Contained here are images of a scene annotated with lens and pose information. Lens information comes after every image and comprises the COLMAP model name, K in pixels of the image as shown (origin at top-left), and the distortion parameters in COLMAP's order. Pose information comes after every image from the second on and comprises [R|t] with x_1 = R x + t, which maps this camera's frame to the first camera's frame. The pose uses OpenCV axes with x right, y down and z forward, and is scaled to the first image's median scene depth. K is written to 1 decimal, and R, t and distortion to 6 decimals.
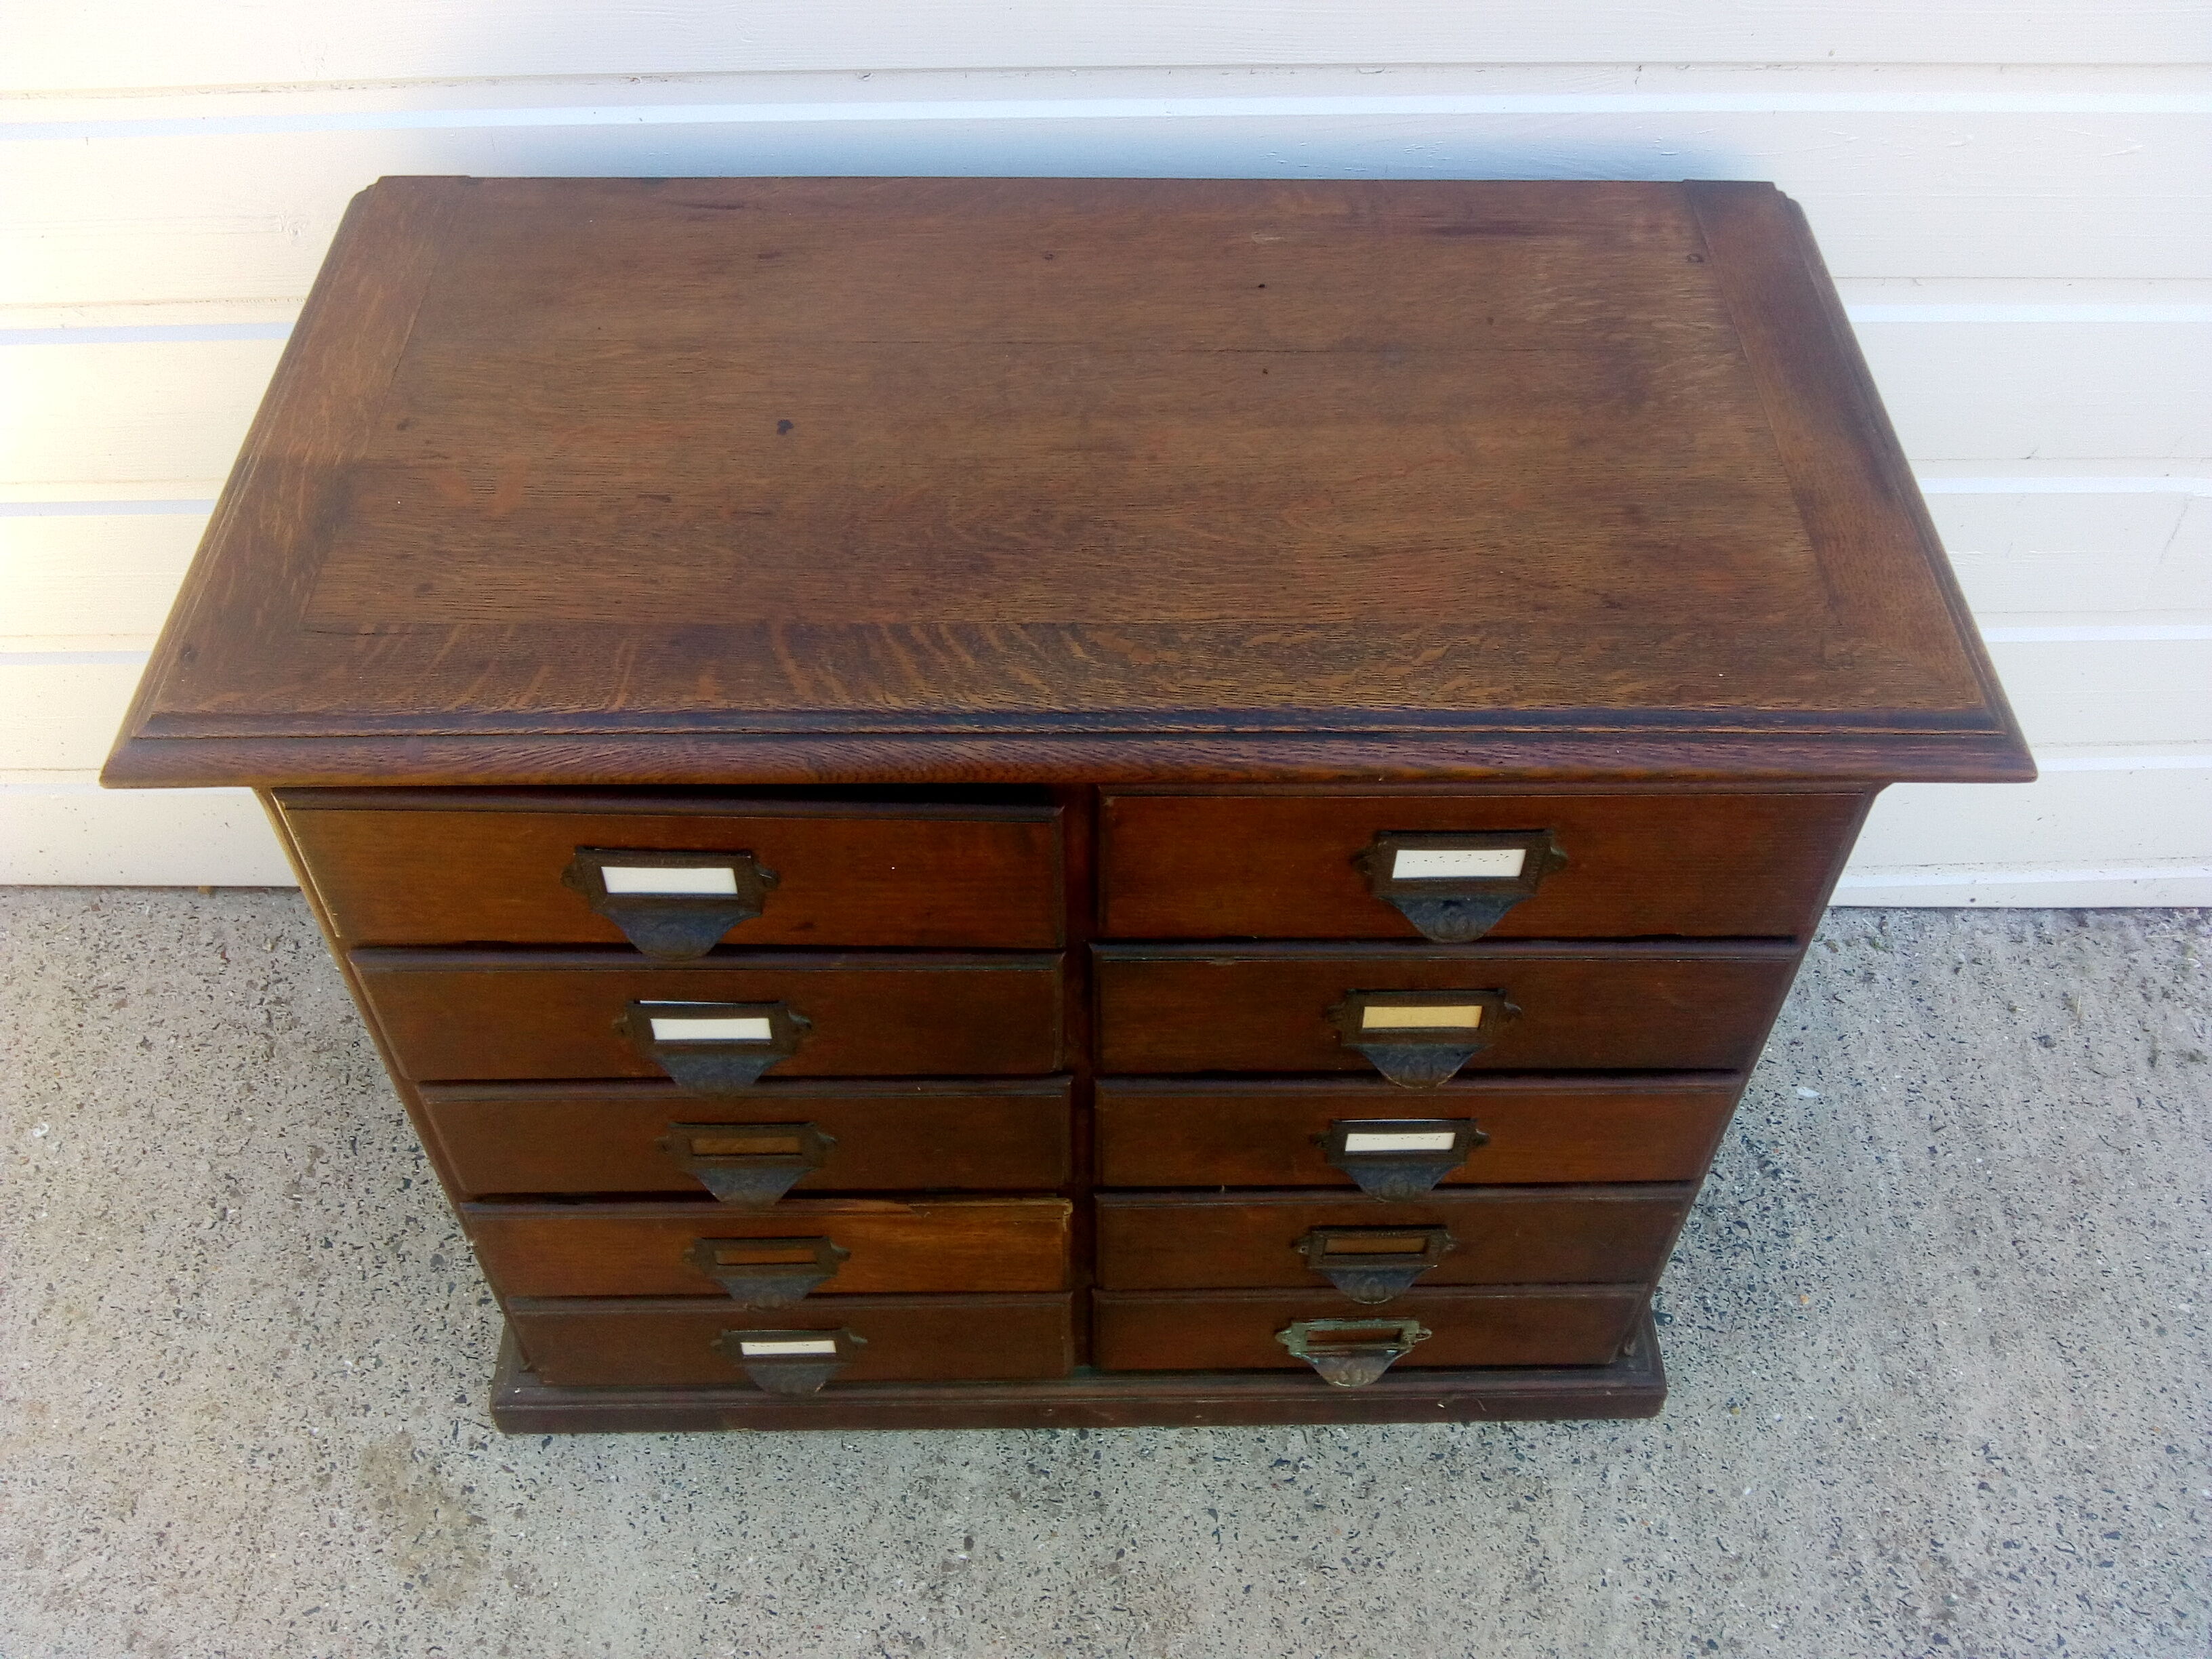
lens RADIAL K [[2034.2, 0, 1106.0], [0, 2034.2, 829.5], [0, 0, 1]] dist [-0.000756, -0.154243]
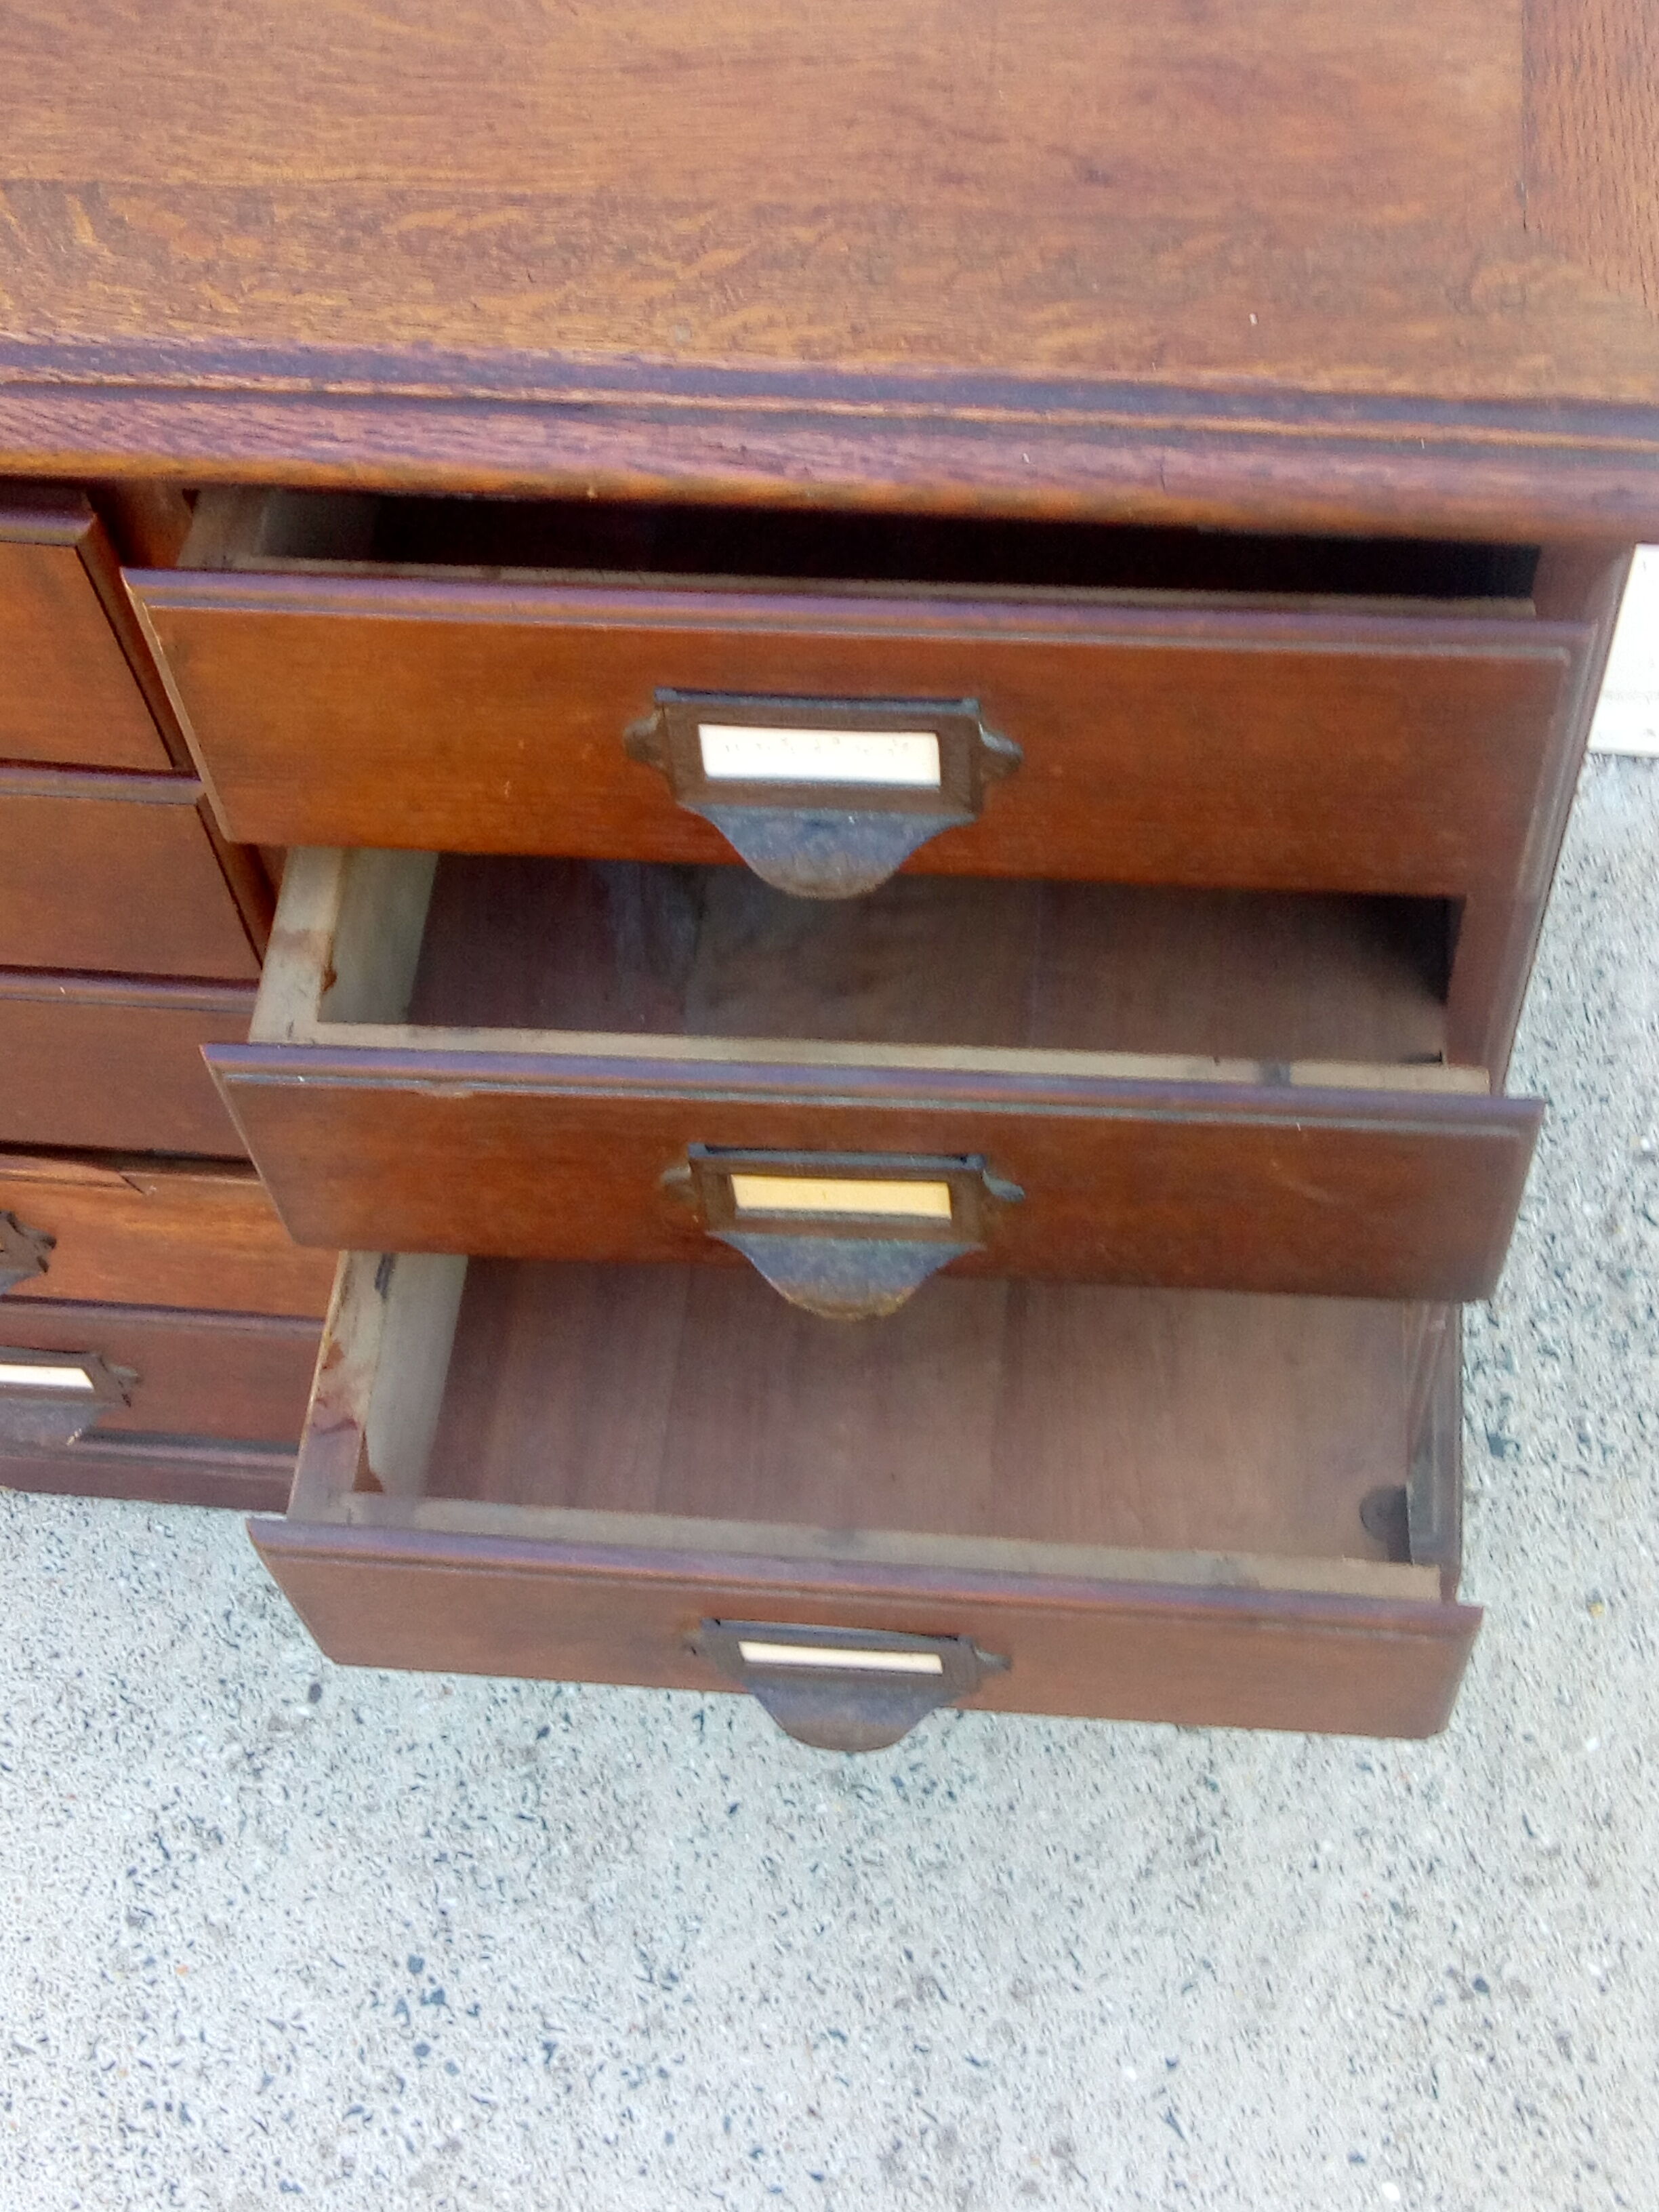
lens RADIAL K [[3048.9, 0, 706.4], [0, 3048.9, 1114.9], [0, 0, 1]] dist [0.058806, -0.334093]
pose [[0.986866, 0.073979, -0.143606, 0.184373], [-0.047893, 0.982996, 0.177273, -0.004772], [0.154278, -0.168067, 0.973628, 0.113294]]
